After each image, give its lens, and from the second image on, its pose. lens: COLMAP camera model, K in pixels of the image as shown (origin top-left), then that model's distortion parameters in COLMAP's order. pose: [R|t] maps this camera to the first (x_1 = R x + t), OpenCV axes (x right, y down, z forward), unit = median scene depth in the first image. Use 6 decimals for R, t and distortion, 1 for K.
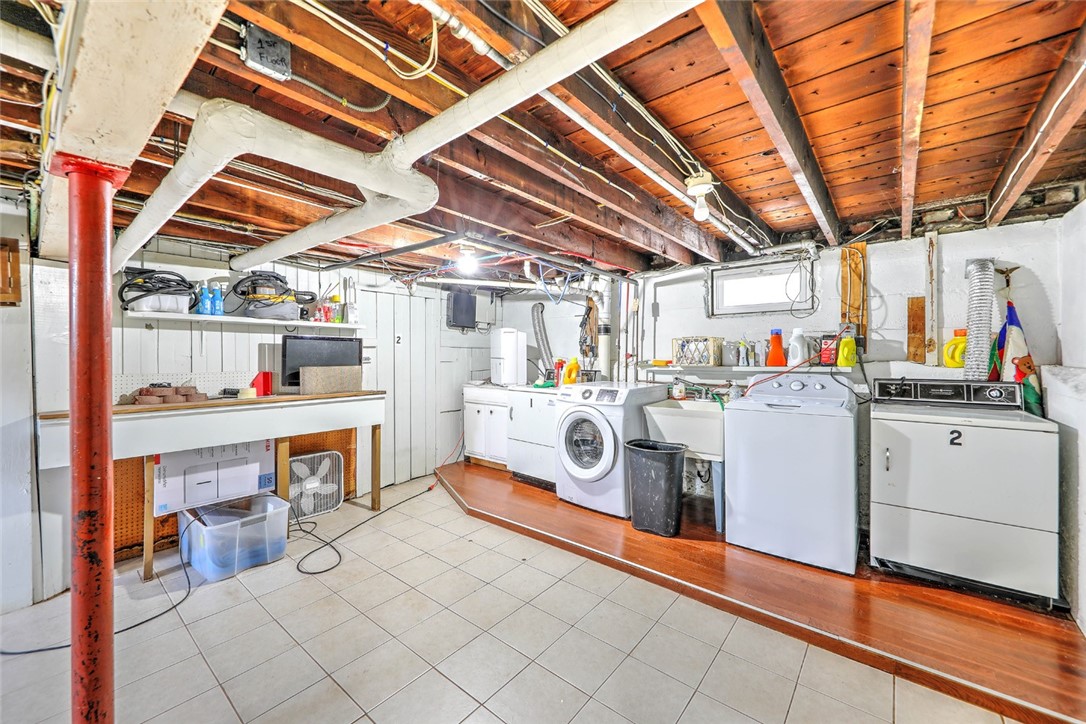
lens RADIAL K [[426.5, 0, 543.0], [0, 426.5, 362.0], [0, 0, 1]] dist [-0.004045, -0.000577]
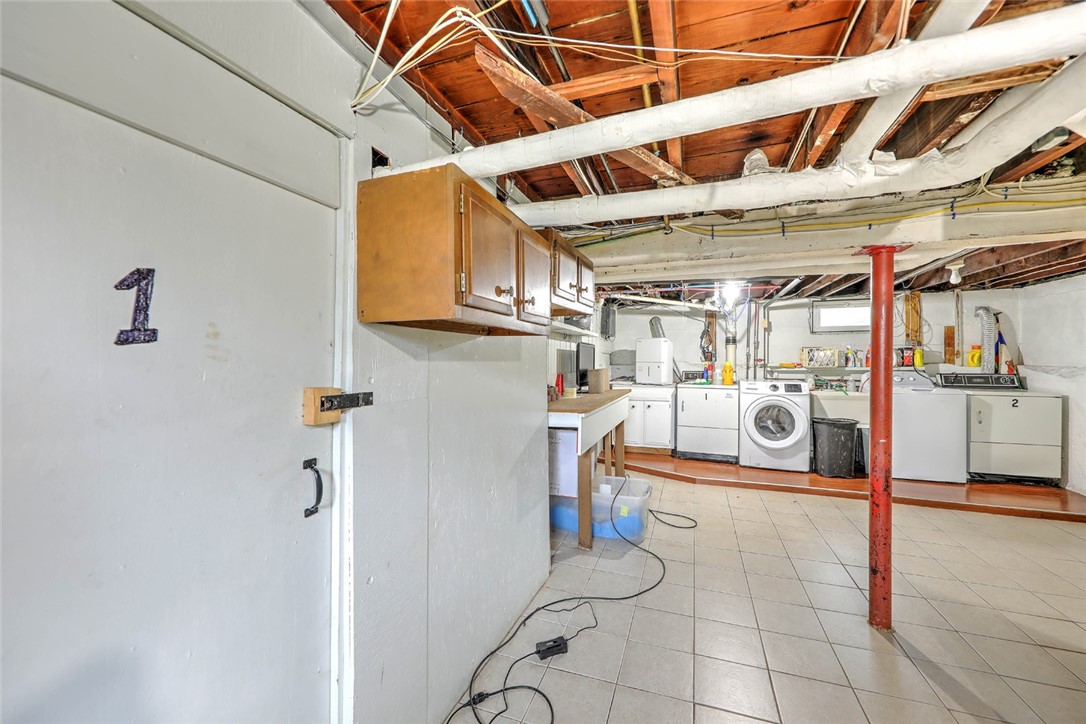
lens RADIAL K [[429.7, 0, 543.0], [0, 429.7, 362.0], [0, 0, 1]] dist [0.002639, 0.000470]
pose [[0.940474, -0.003333, 0.339850, -1.274472], [0.005887, 0.999962, -0.006486, -0.005625], [-0.339816, 0.008100, 0.940457, -0.084721]]
